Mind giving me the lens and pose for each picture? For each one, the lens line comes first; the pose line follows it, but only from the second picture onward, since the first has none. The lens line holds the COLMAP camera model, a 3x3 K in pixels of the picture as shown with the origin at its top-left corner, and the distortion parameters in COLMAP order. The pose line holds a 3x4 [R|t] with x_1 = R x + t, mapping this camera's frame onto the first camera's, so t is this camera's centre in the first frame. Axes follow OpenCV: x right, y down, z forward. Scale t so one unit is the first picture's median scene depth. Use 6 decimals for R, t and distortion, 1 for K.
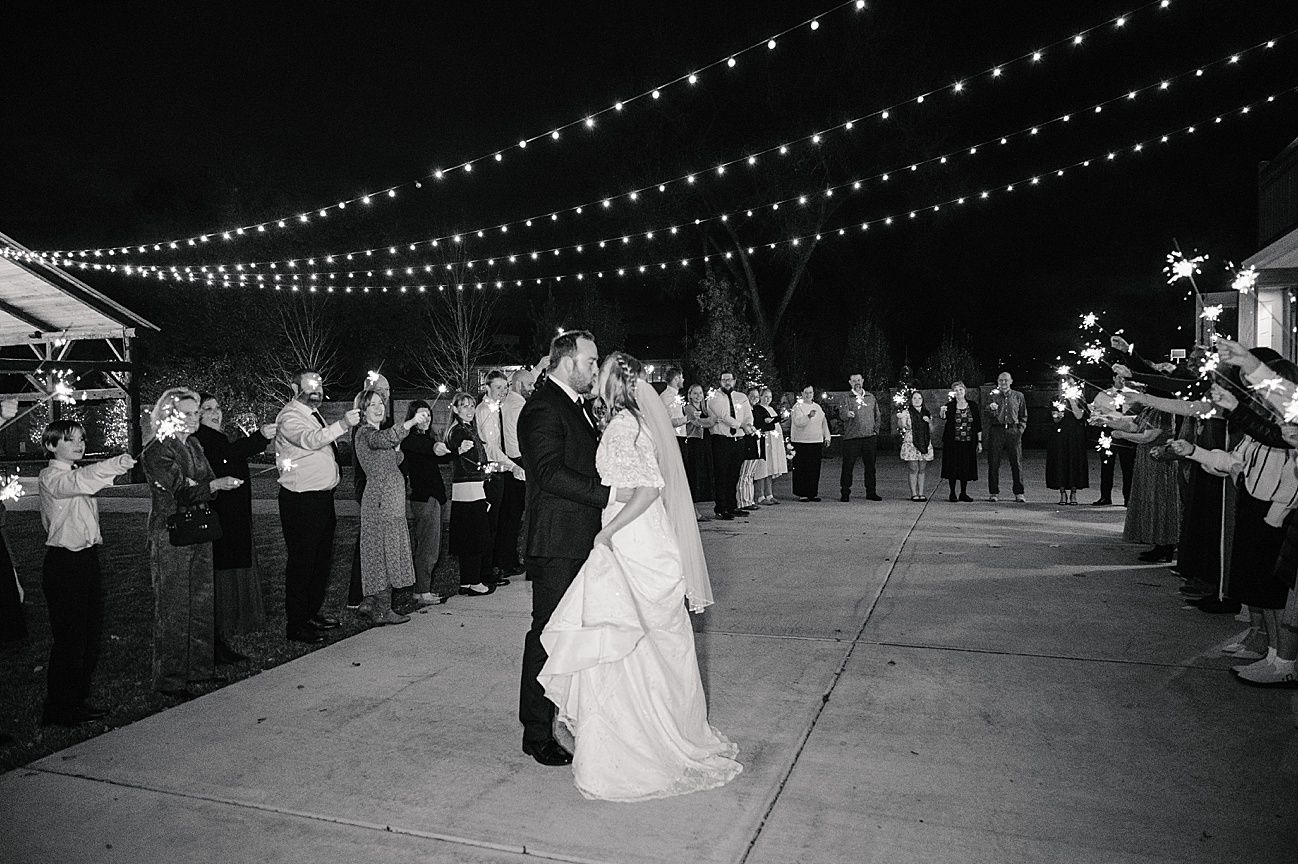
lens RADIAL K [[874.0, 0, 649.6], [0, 874.0, 443.5], [0, 0, 1]] dist [-0.003440, 0.006468]
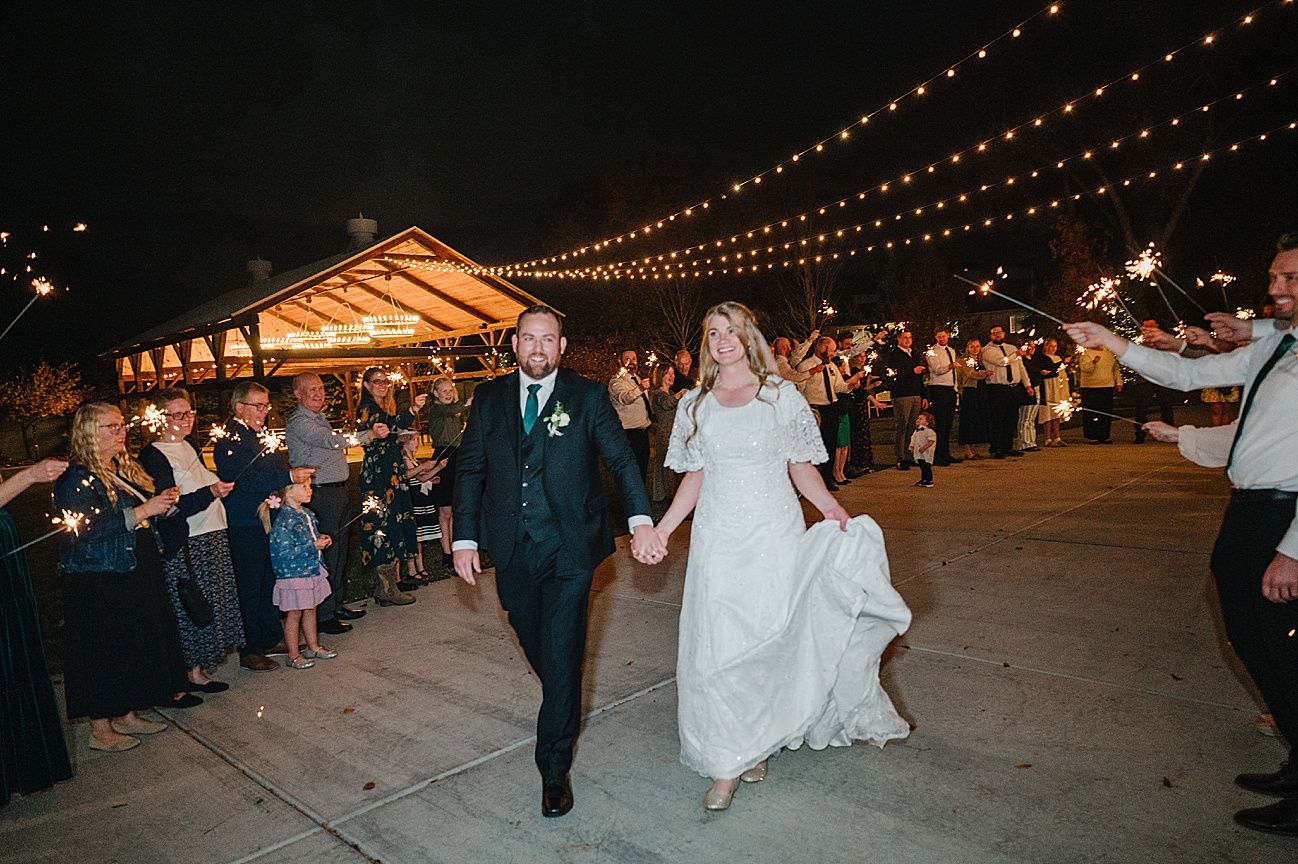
lens RADIAL K [[874.0, 0, 651.5], [0, 874.0, 431.3], [0, 0, 1]] dist [-0.003440, 0.006468]
pose [[0.909737, -0.012835, -0.414987, 0.133294], [0.026358, 0.999291, 0.026876, 0.009173], [0.414348, -0.035388, 0.909430, -0.179576]]
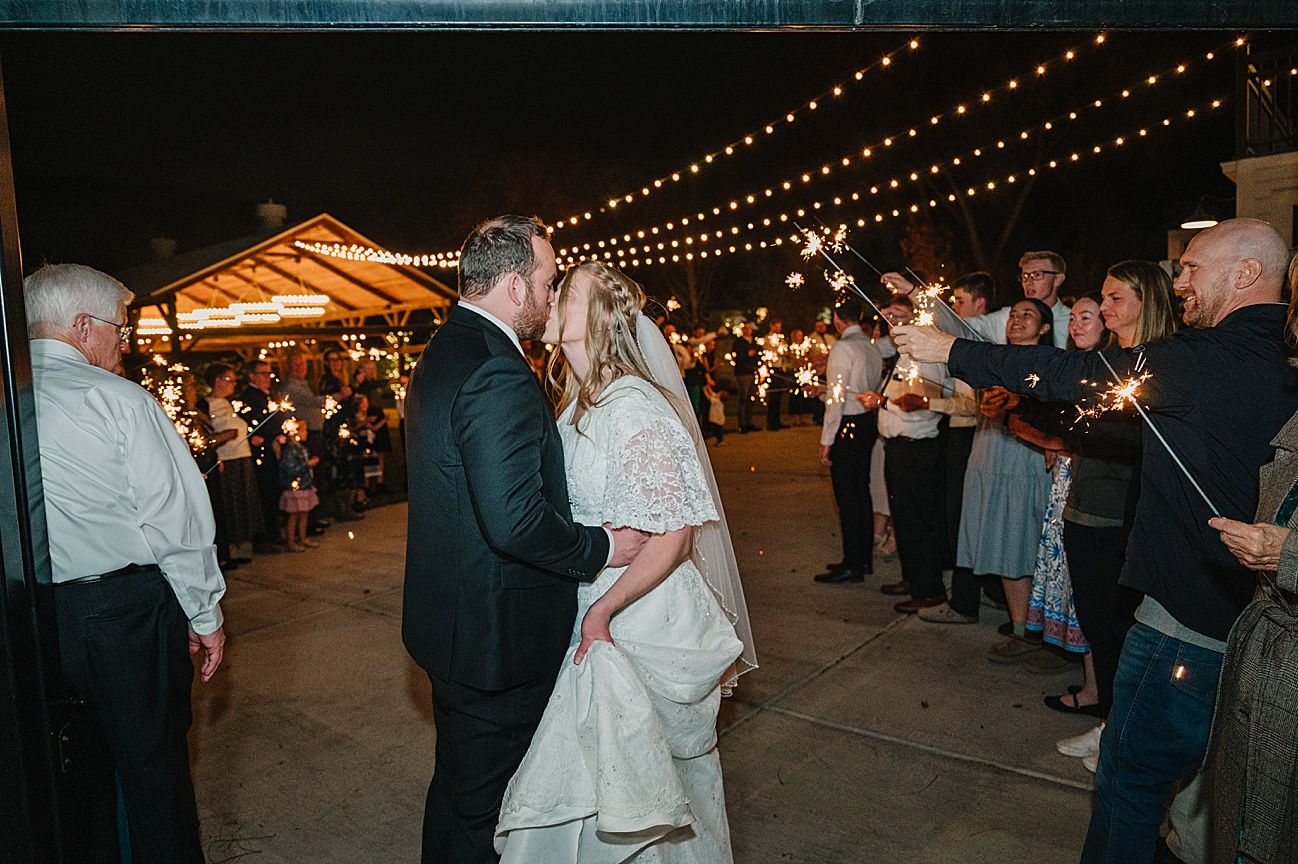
lens RADIAL K [[874.0, 0, 639.1], [0, 874.0, 428.3], [0, 0, 1]] dist [-0.003440, 0.006468]
pose [[0.947155, -0.001607, -0.320773, 0.238161], [0.018273, 0.998634, 0.048954, 0.015400], [0.320256, -0.052229, 0.945890, -0.382922]]
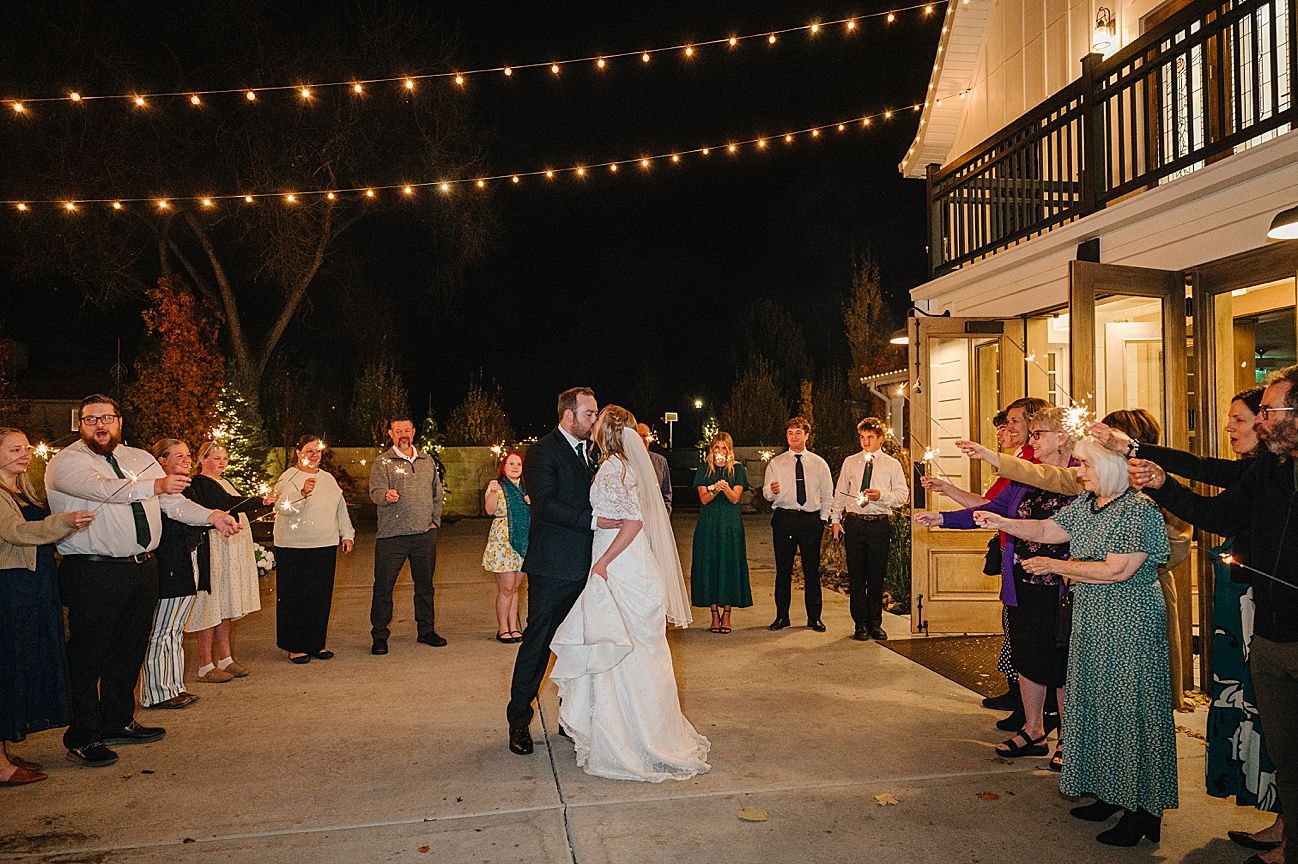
lens RADIAL K [[874.0, 0, 655.3], [0, 874.0, 424.8], [0, 0, 1]] dist [-0.003440, 0.006468]
pose [[0.845691, 0.029652, 0.532849, 0.078326], [0.016165, 0.996574, -0.081113, -0.029069], [-0.533429, 0.077210, 0.842314, 0.459800]]
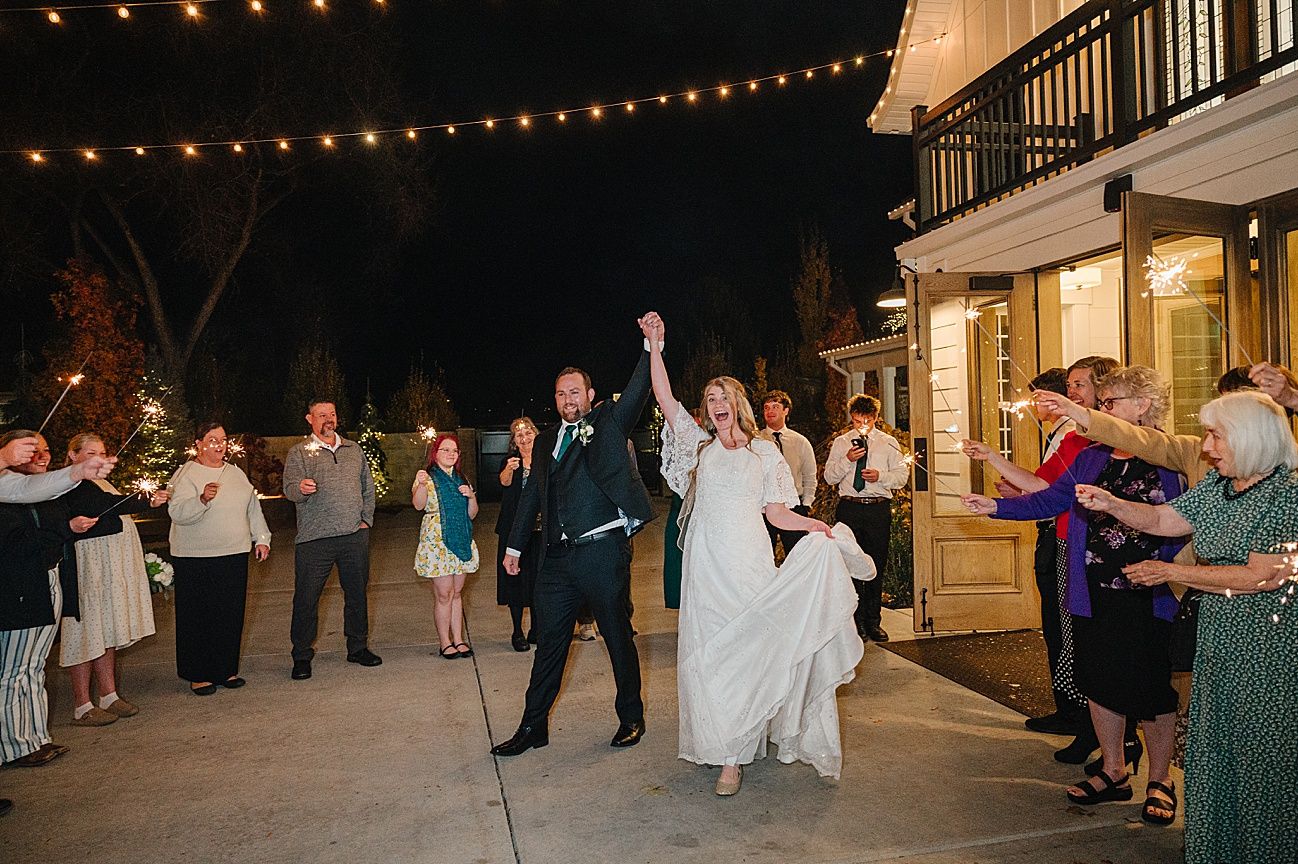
lens RADIAL K [[874.0, 0, 639.4], [0, 874.0, 419.2], [0, 0, 1]] dist [-0.003440, 0.006468]
pose [[0.822103, 0.004028, 0.569324, 0.111868], [0.040423, 0.997038, -0.065425, -0.032979], [-0.567901, 0.076800, 0.819506, 0.533146]]
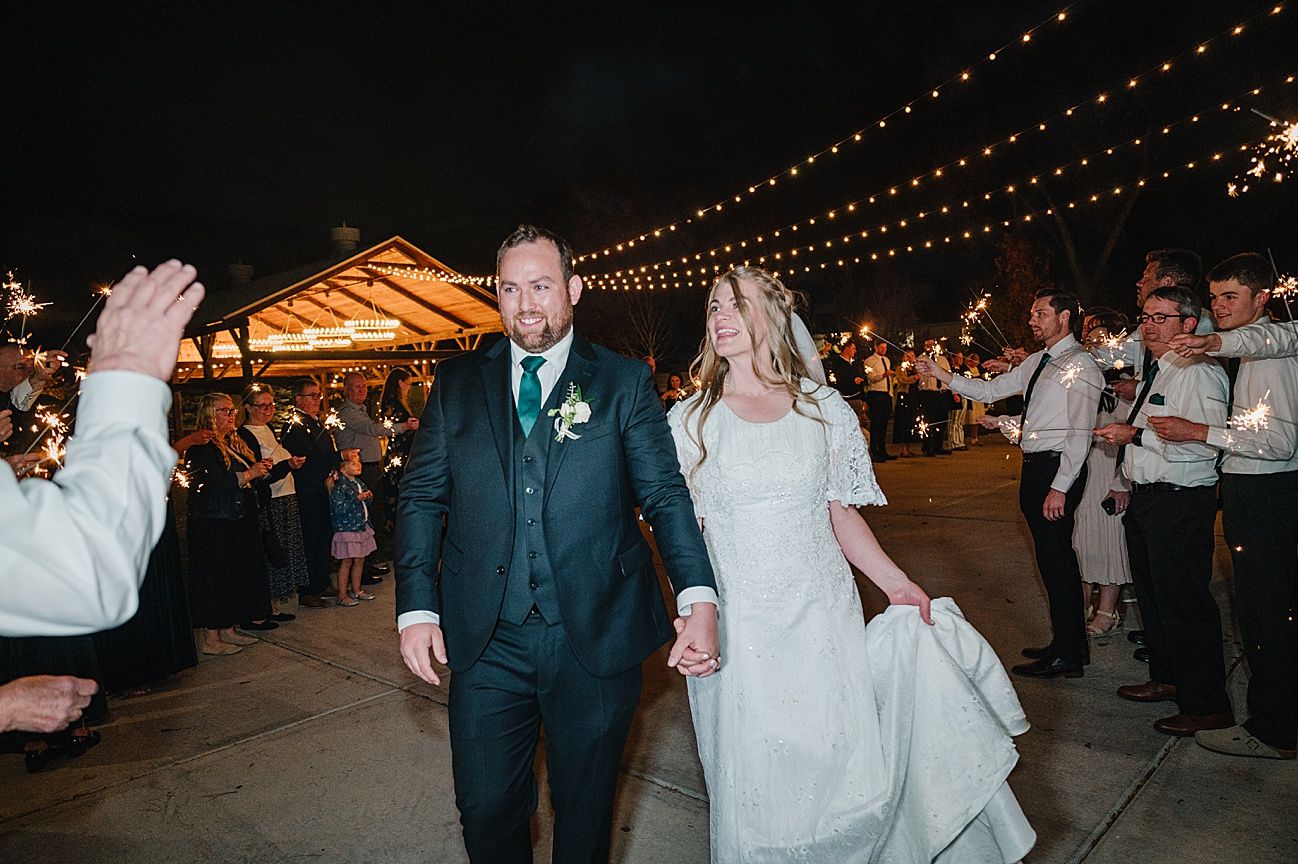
lens RADIAL K [[874.0, 0, 642.7], [0, 874.0, 428.9], [0, 0, 1]] dist [-0.003440, 0.006468]
pose [[0.921418, -0.007547, -0.388499, 0.177324], [0.016032, 0.999698, 0.018604, 0.015213], [0.388241, -0.023371, 0.921262, -0.291754]]
